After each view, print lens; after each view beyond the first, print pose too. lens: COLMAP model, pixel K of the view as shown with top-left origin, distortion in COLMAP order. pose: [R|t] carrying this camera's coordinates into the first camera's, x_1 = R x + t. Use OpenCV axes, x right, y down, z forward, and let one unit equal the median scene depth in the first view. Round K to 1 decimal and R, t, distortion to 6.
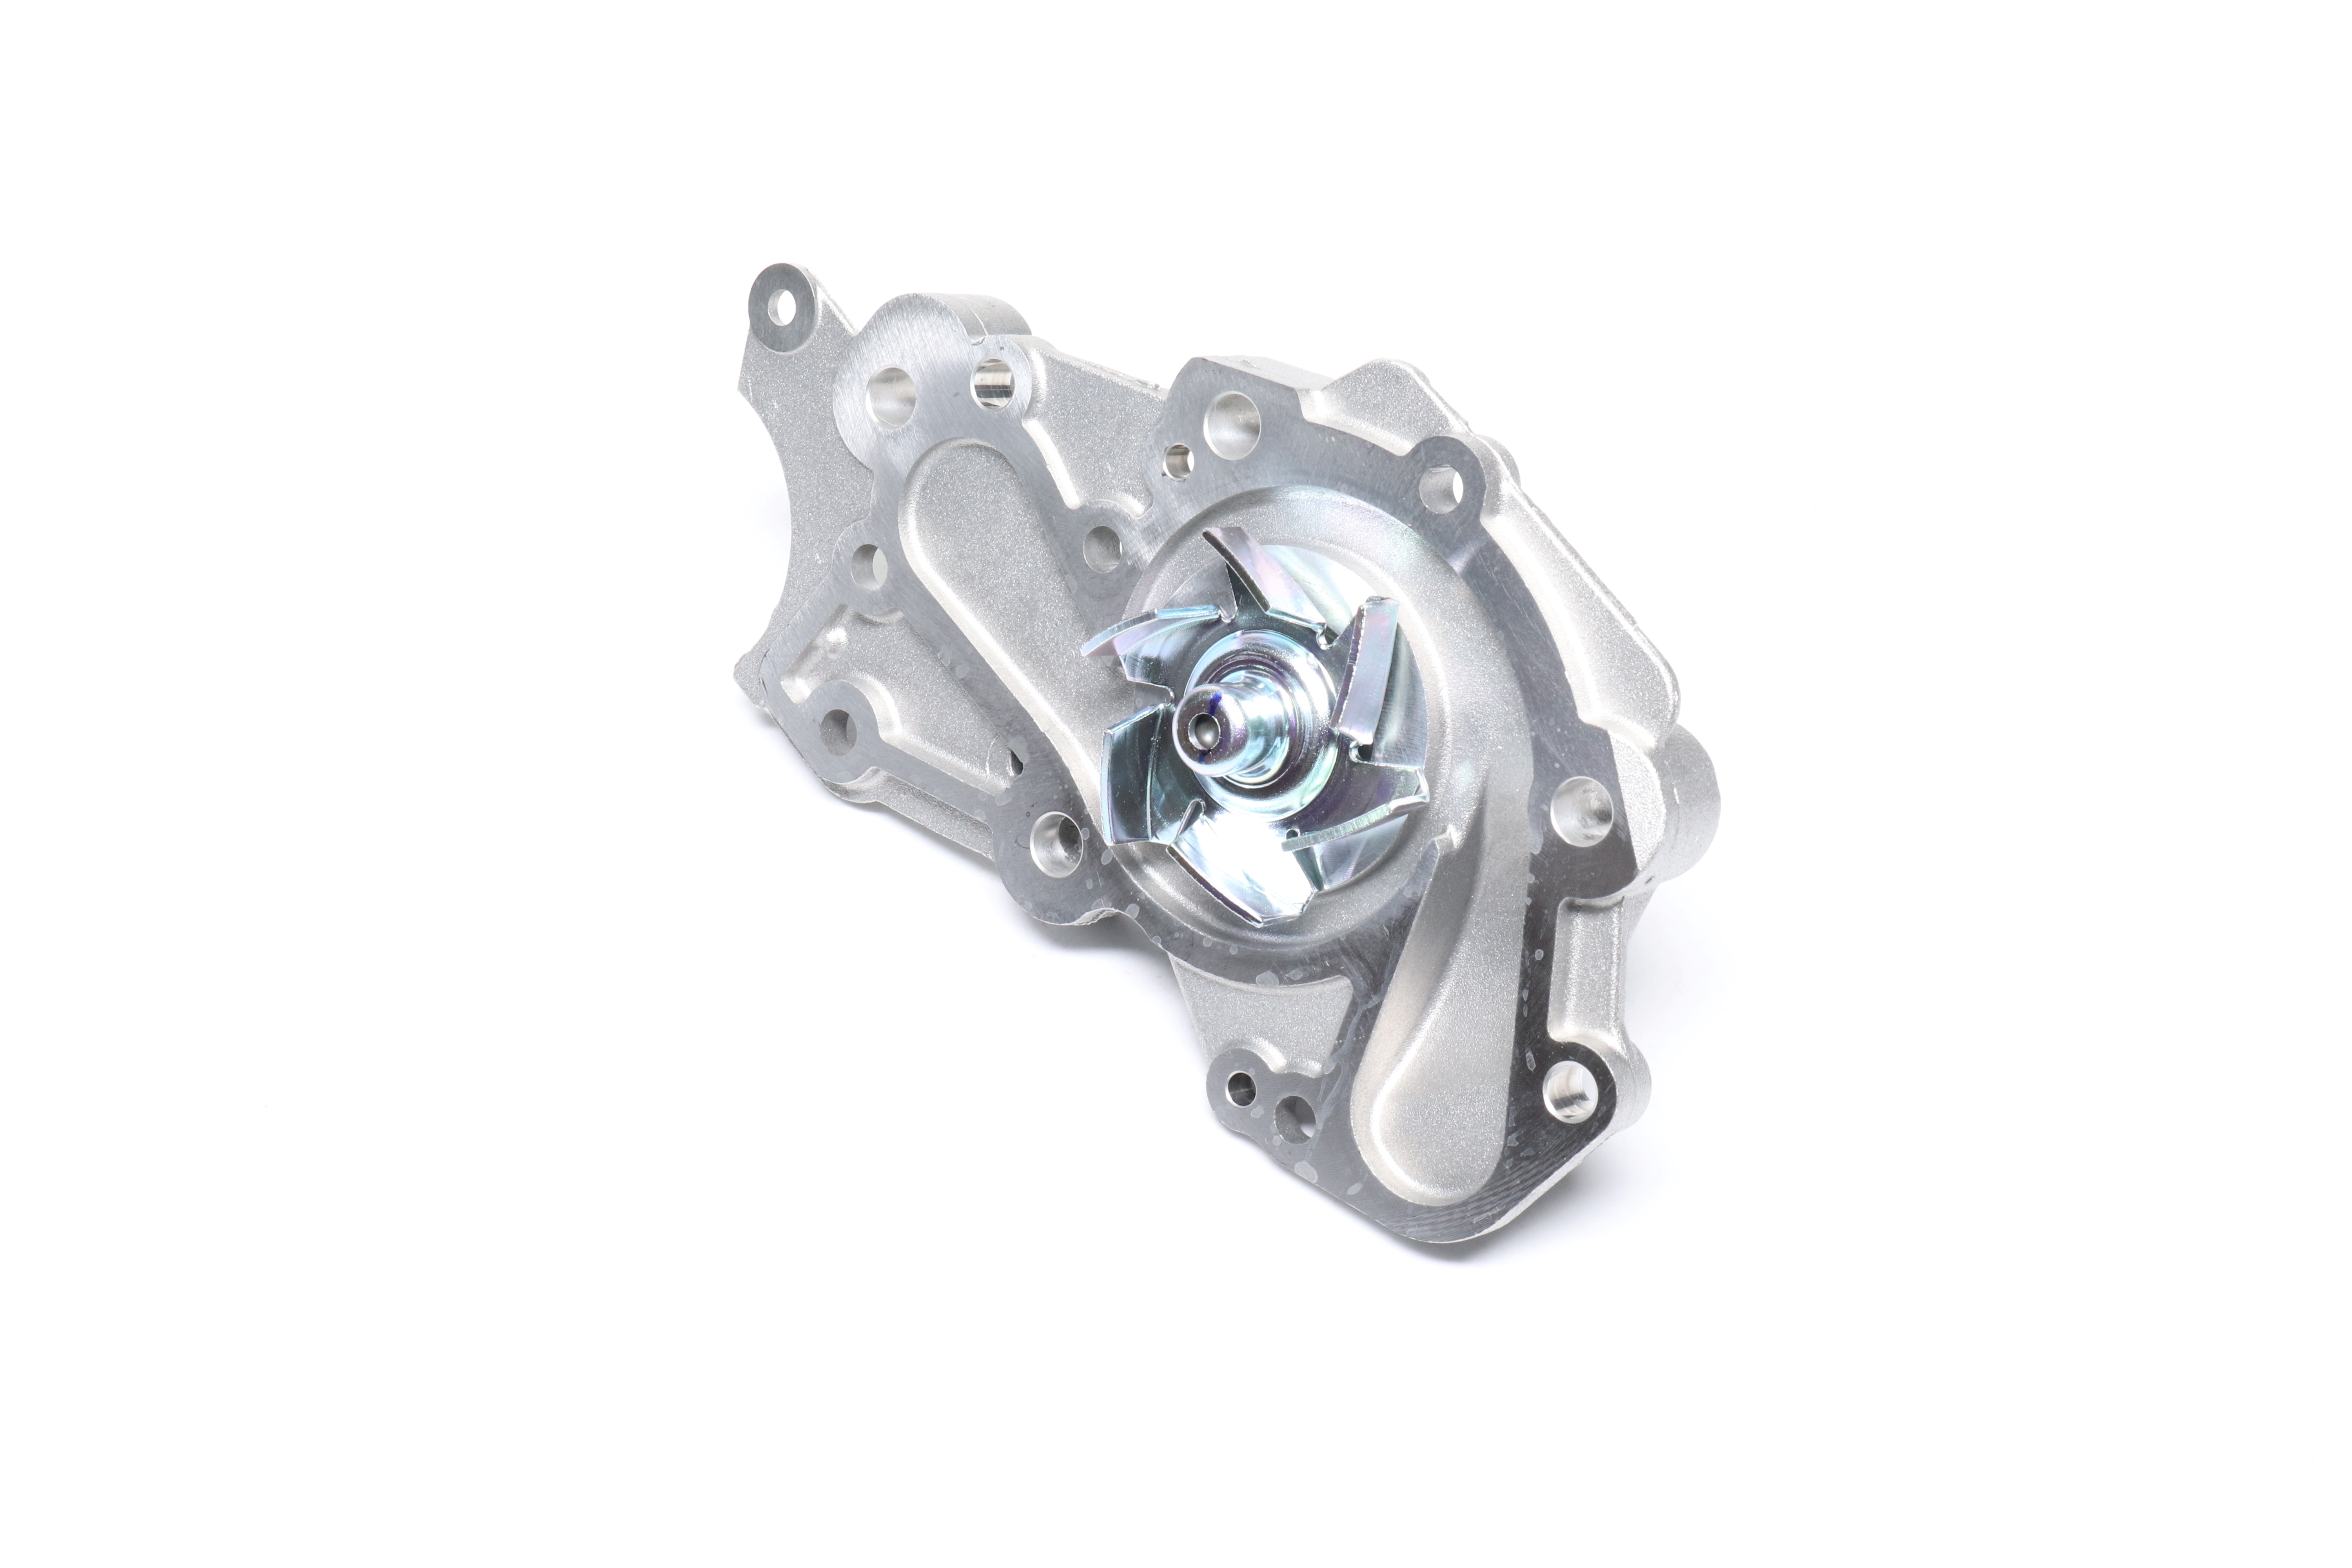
lens RADIAL K [[4150.7, 0, 1174.9], [0, 4150.7, 791.7], [0, 0, 1]] dist [0.014550, 0.000000]
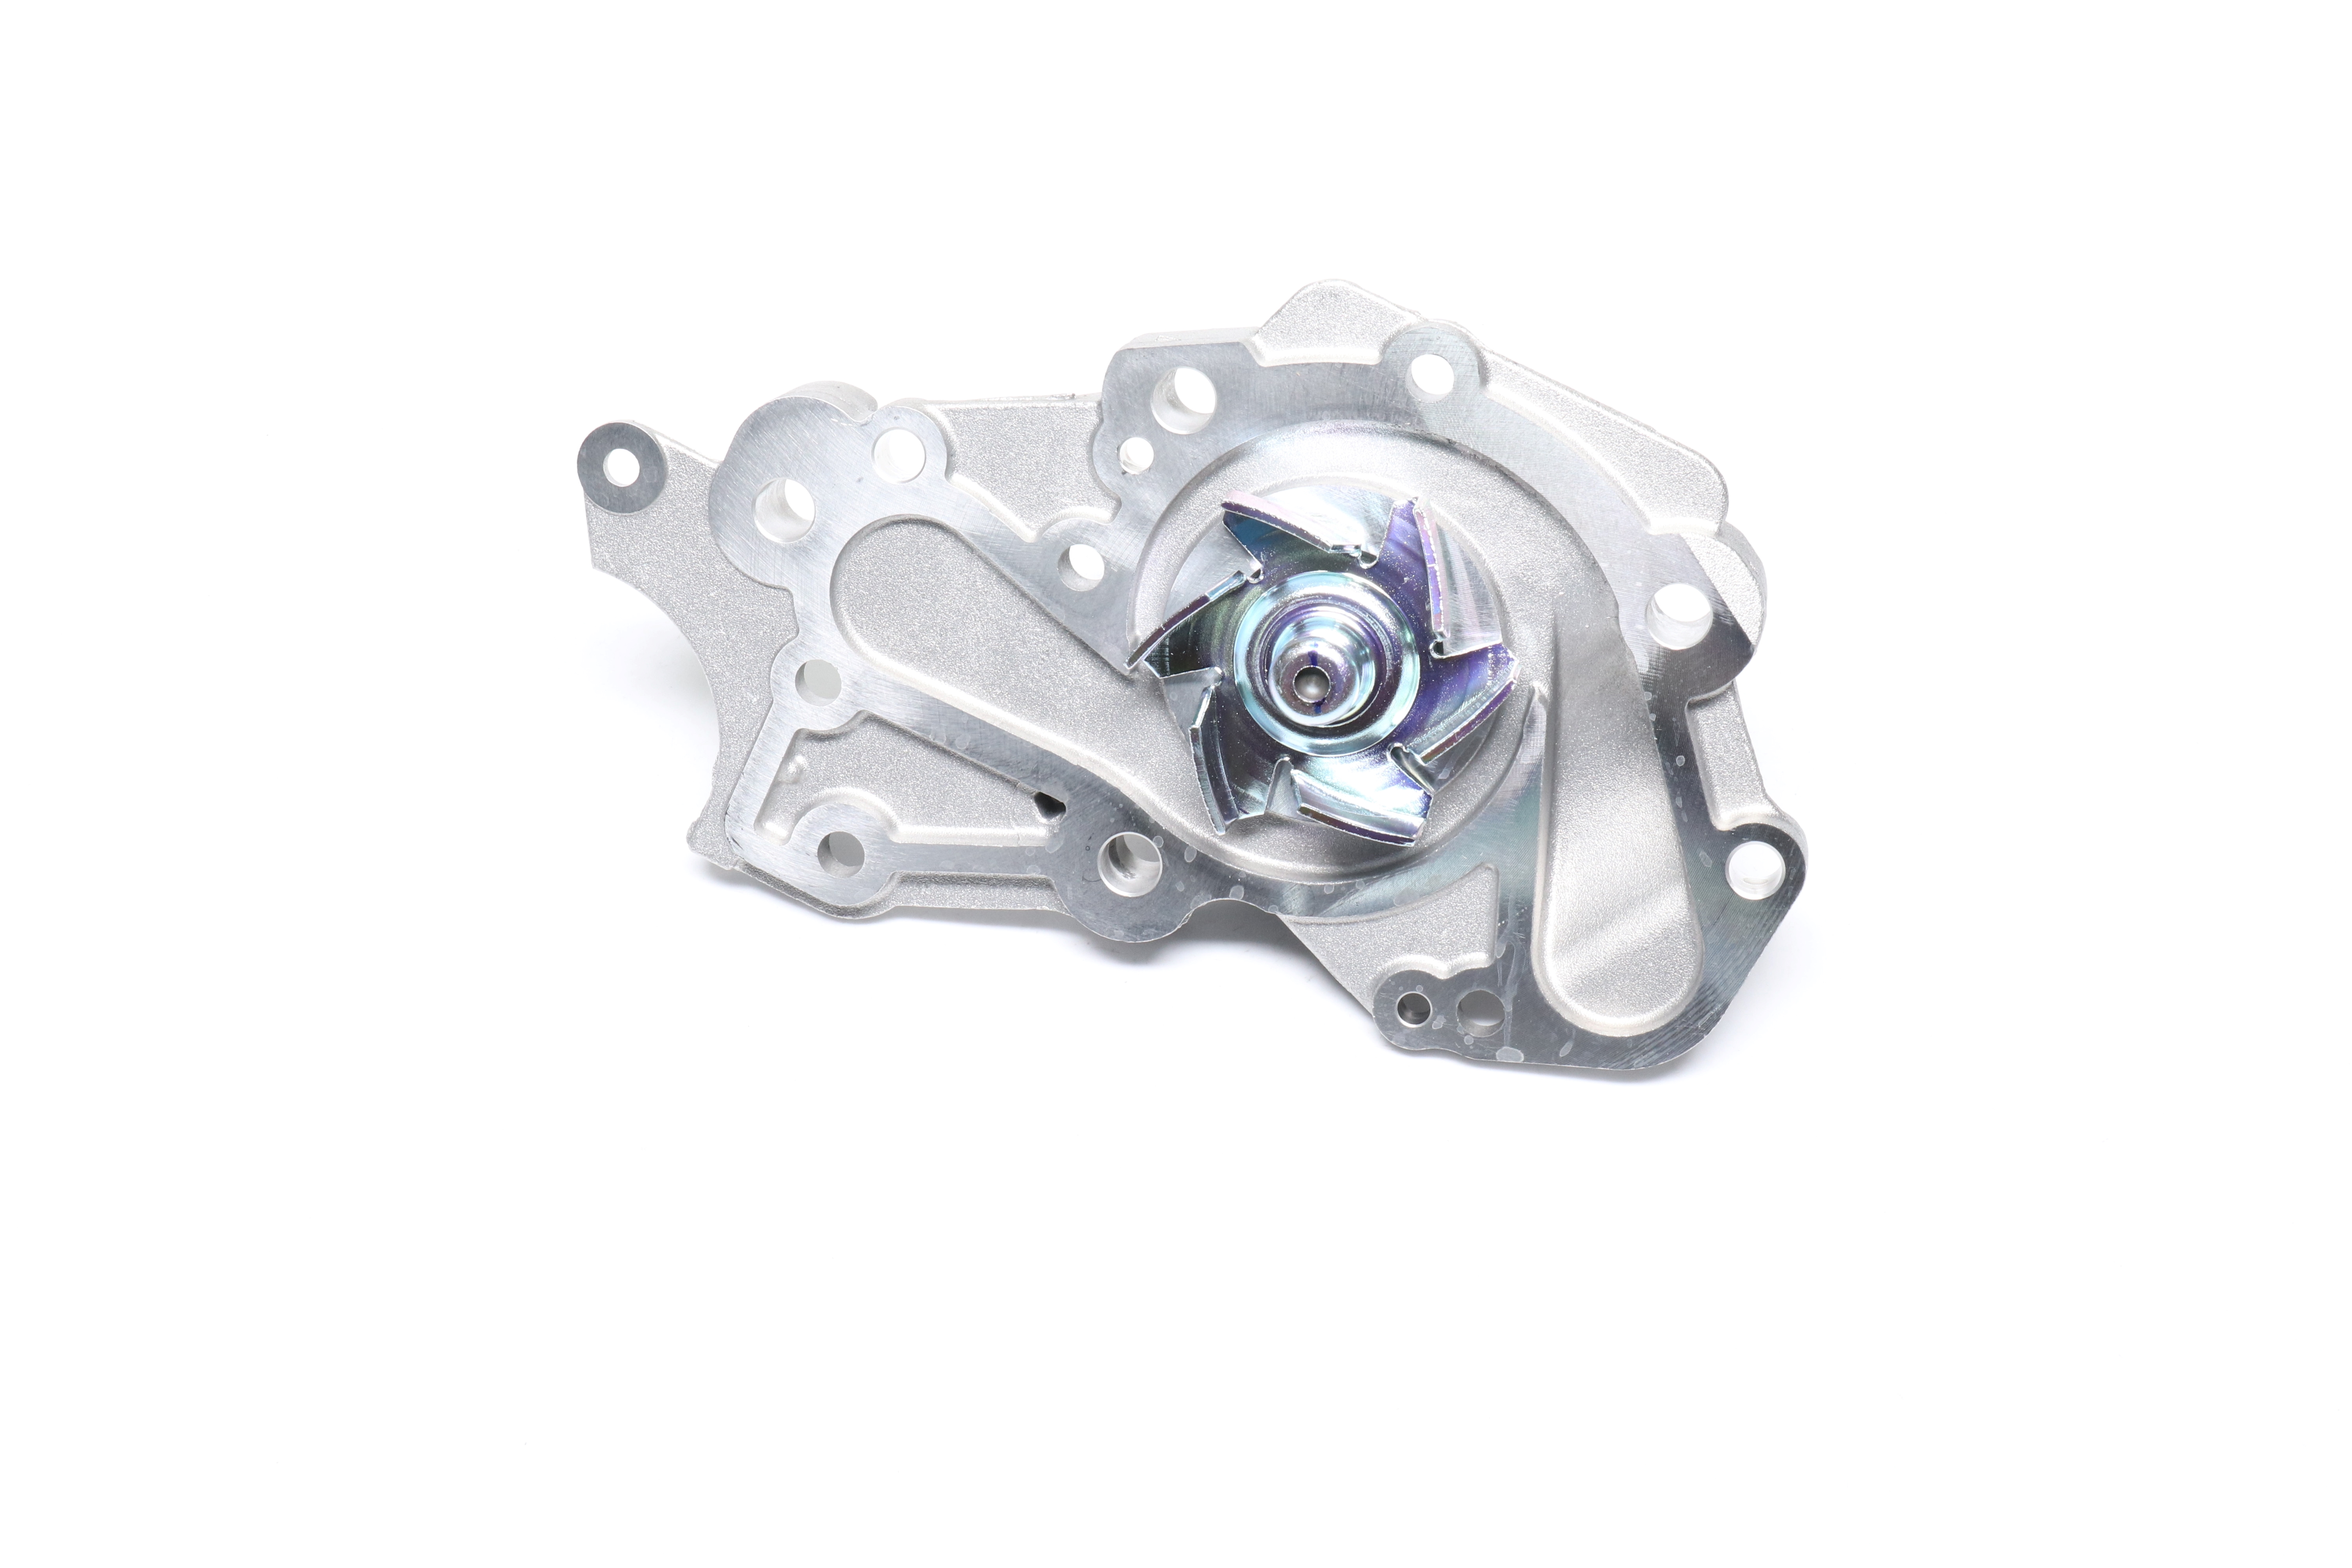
lens RADIAL K [[4150.7, 0, 1174.7], [0, 4150.7, 776.4], [0, 0, 1]] dist [0.014550, 0.000000]
pose [[0.852785, -0.372673, 0.365885, -0.389559], [0.374433, 0.924674, 0.069121, -0.074157], [-0.364084, 0.078054, 0.928090, 0.074160]]
